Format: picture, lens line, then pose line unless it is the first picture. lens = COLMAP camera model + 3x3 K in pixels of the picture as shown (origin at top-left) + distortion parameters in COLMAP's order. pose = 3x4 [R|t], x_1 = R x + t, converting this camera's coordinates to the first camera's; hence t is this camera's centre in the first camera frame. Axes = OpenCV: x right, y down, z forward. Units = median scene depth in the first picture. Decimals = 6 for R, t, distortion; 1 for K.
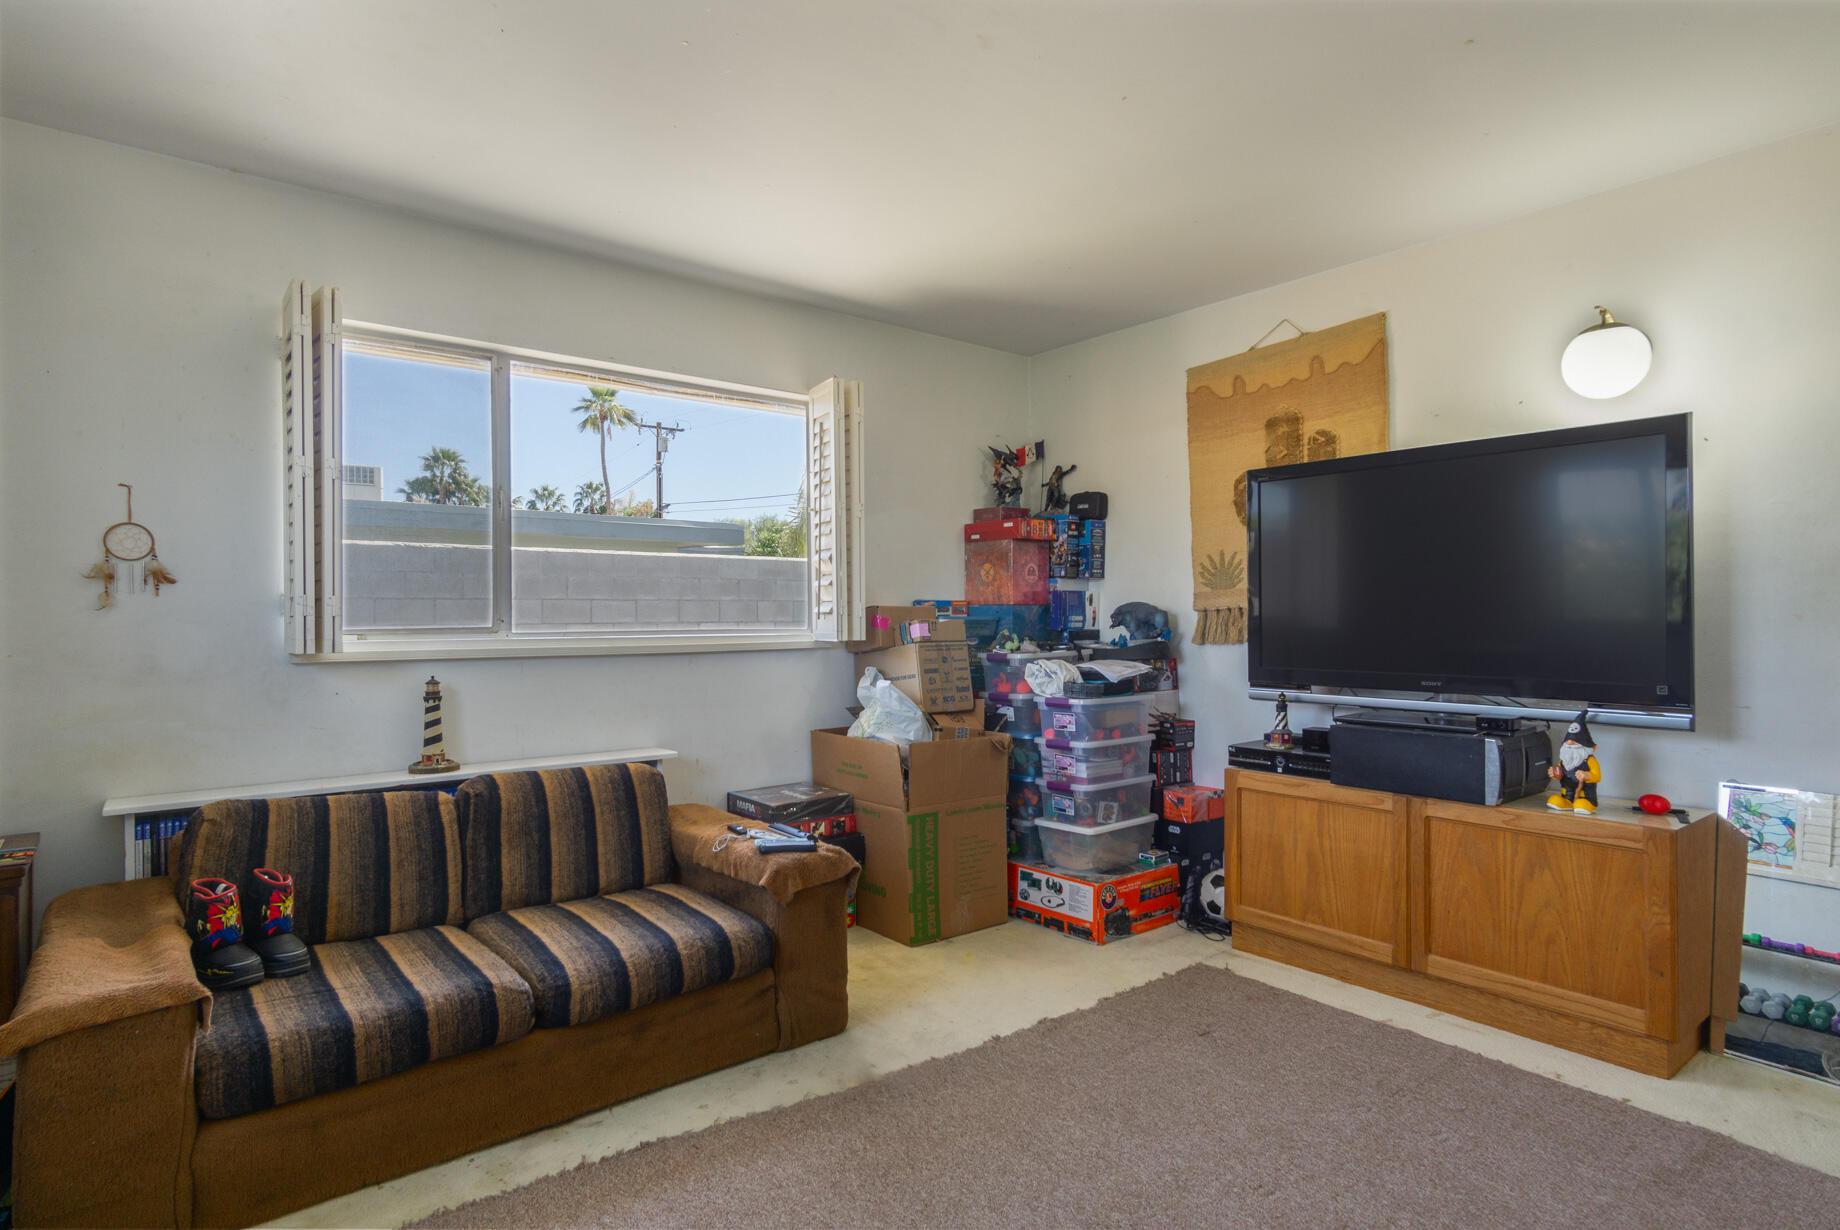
lens RADIAL K [[970.9, 0, 901.2], [0, 970.9, 621.5], [0, 0, 1]] dist [0.010366, 0.001994]
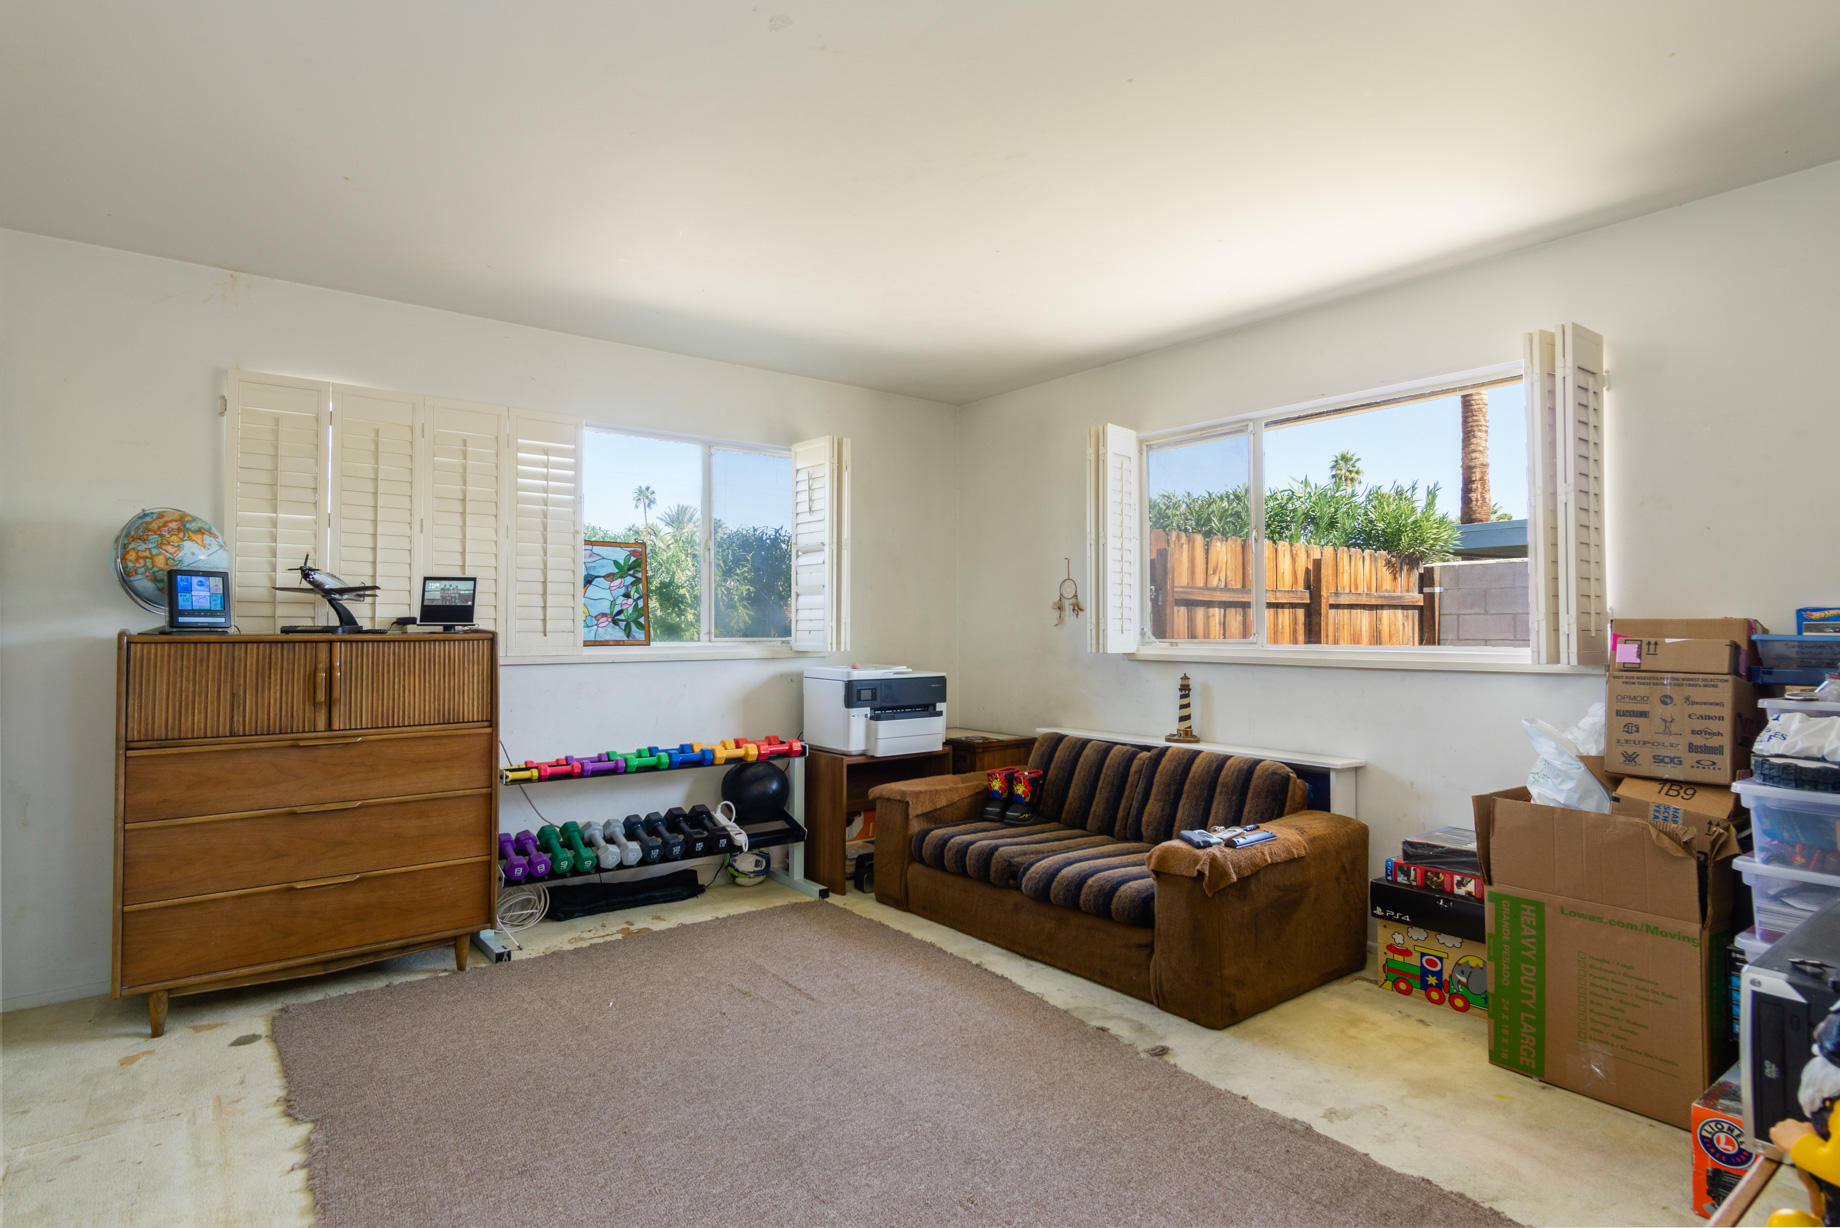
lens RADIAL K [[970.9, 0, 900.2], [0, 970.9, 606.2], [0, 0, 1]] dist [0.010366, 0.001994]
pose [[-0.019778, -0.015075, -0.999691, 0.919033], [-0.001665, 0.999885, -0.015045, -0.017171], [0.999803, 0.001367, -0.019801, 0.622911]]
